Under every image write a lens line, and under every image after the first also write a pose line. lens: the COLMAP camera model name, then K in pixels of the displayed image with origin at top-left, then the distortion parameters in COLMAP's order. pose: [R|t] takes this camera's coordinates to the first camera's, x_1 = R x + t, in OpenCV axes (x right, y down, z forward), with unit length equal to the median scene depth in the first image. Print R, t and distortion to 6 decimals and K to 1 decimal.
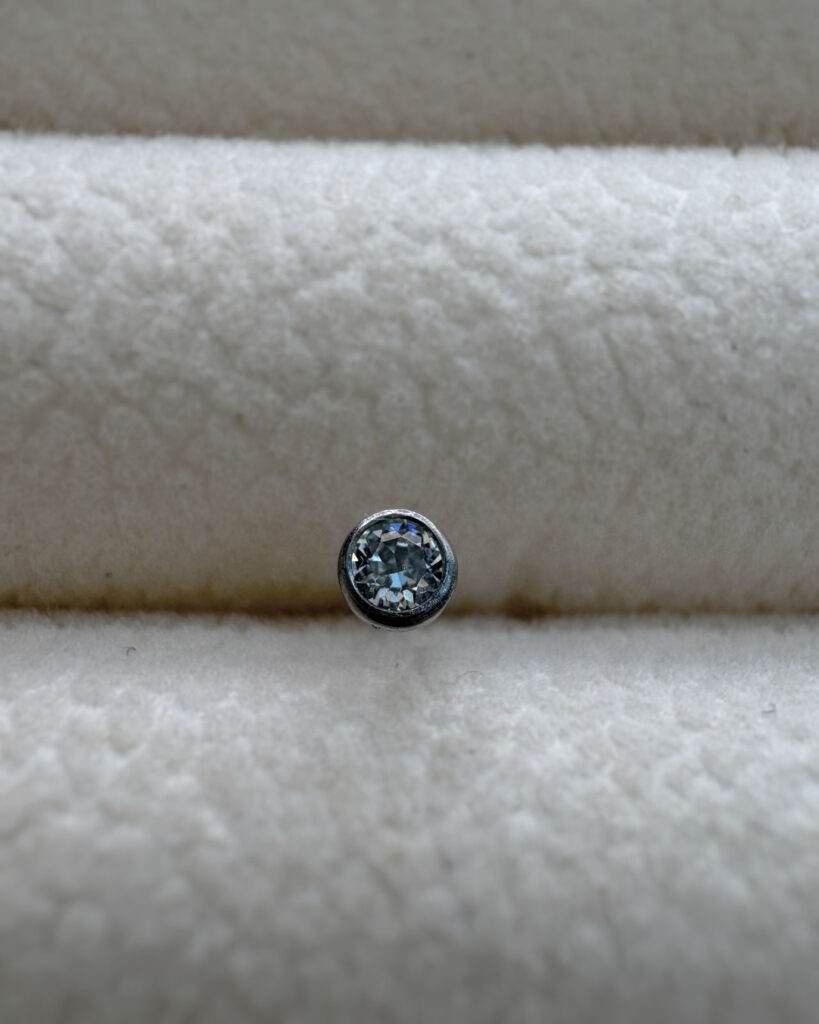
lens RADIAL K [[1084.2, 0, 408.6], [0, 1084.2, 466.2], [0, 0, 1]] dist [0.000410, -0.007223]
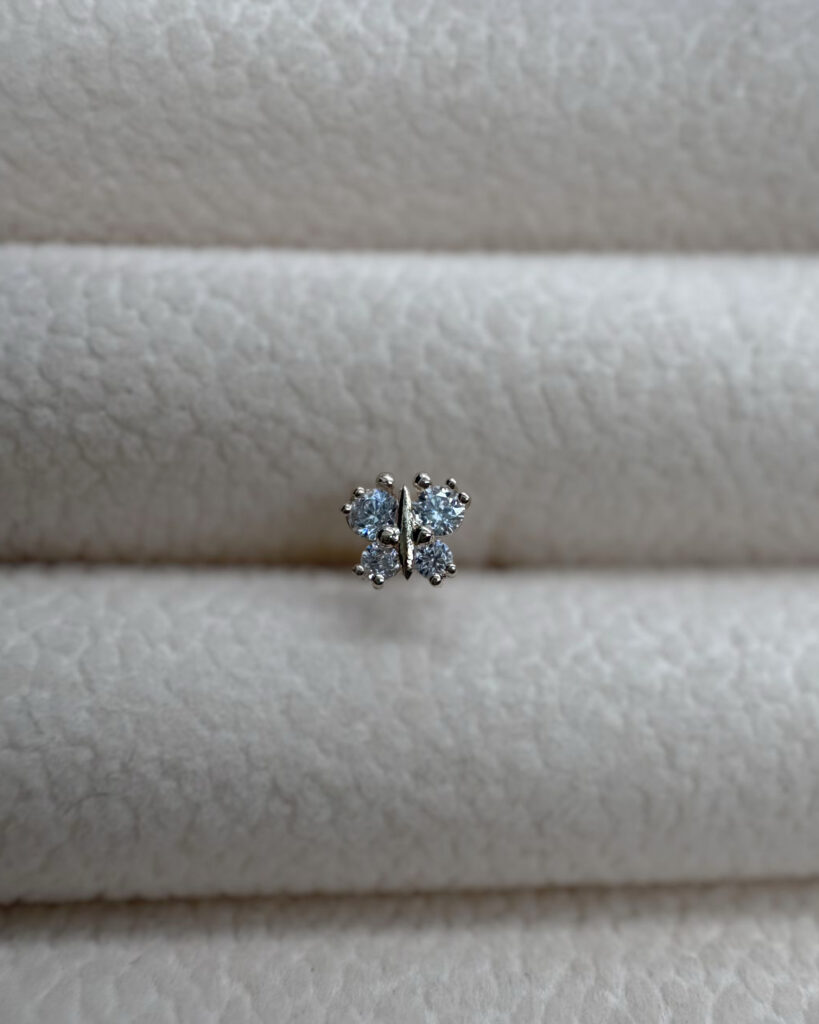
lens RADIAL K [[1072.5, 0, 467.8], [0, 1072.5, 511.5], [0, 0, 1]] dist [0.001360, -0.032314]
pose [[0.999440, -0.007058, 0.032709, 0.021121], [0.005358, 0.998645, 0.051756, -0.020683], [-0.033030, -0.051551, 0.998124, -0.574876]]
